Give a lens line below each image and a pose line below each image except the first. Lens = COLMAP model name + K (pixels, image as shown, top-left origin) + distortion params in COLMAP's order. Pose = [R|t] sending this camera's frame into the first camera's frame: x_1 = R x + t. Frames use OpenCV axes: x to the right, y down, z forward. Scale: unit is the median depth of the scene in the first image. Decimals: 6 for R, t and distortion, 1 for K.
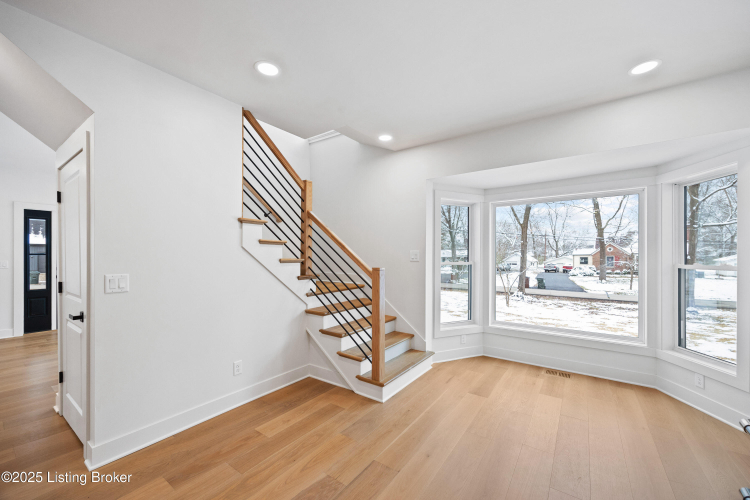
lens RADIAL K [[292.3, 0, 372.8], [0, 292.3, 256.7], [0, 0, 1]] dist [-0.000080, -0.000014]
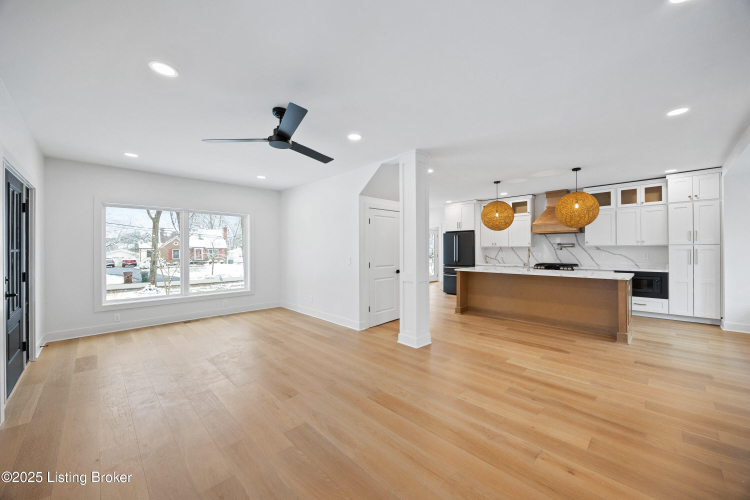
lens RADIAL K [[285.7, 0, 376.6], [0, 285.7, 248.4], [0, 0, 1]] dist [0.001792, 0.000120]
pose [[0.166293, -0.004331, 0.986067, -0.249458], [0.009532, 0.999951, 0.002784, -0.001523], [-0.986030, 0.008936, 0.166326, 0.050636]]
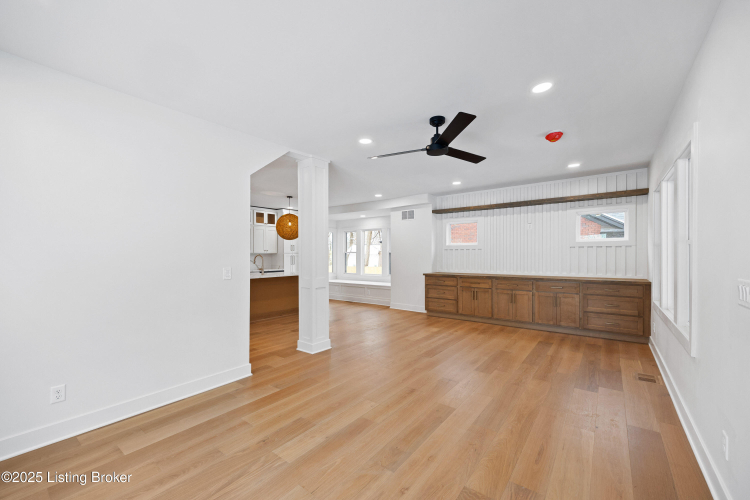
lens RADIAL K [[303.0, 0, 375.0], [0, 303.0, 250.0], [0, 0, 1]] dist [0.001216, 0.000049]
pose [[-0.999491, -0.000831, 0.031907, -0.144528], [-0.001152, 0.999949, -0.010044, -0.001476], [-0.031897, -0.010076, -0.999440, 0.200525]]
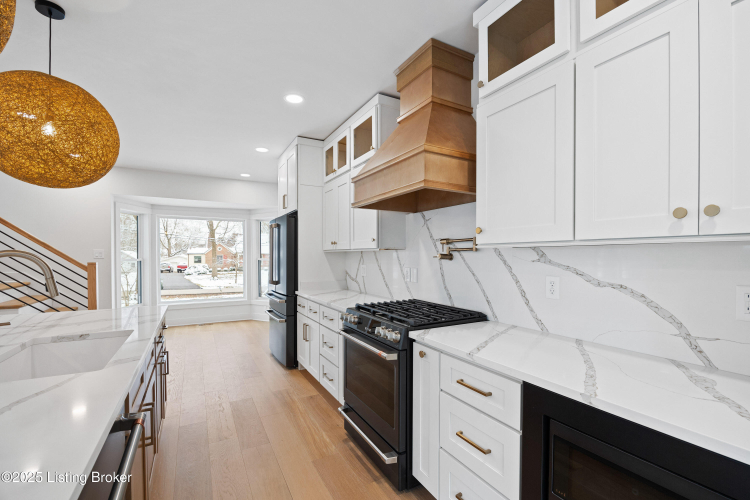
lens RADIAL K [[329.5, 0, 375.8], [0, 329.5, 261.3], [0, 0, 1]] dist [-0.010396, -0.000076]
pose [[0.427703, -0.017180, 0.903756, -0.073703], [0.002178, 0.999836, 0.017976, 0.000598], [-0.903917, -0.005720, 0.427671, -0.078004]]
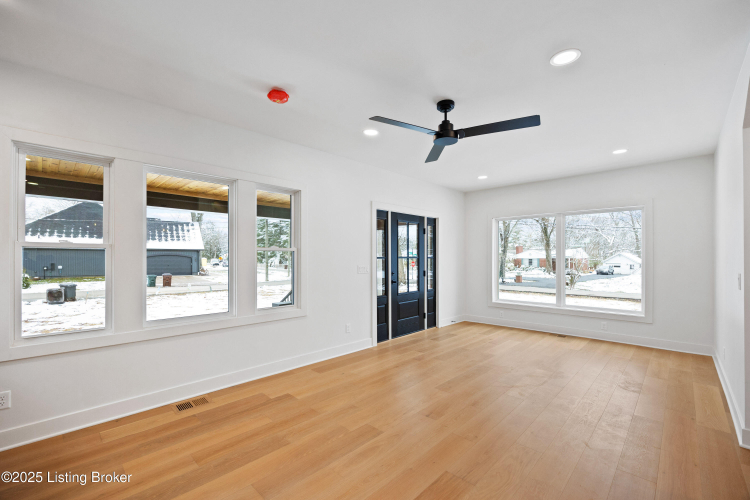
lens RADIAL K [[318.4, 0, 377.2], [0, 318.4, 258.1], [0, 0, 1]] dist [-0.000864, -0.000163]
pose [[0.990468, -0.006363, -0.137593, -0.169210], [0.006051, 0.999978, -0.002681, -0.000513], [0.137607, 0.001823, 0.990485, 0.000358]]
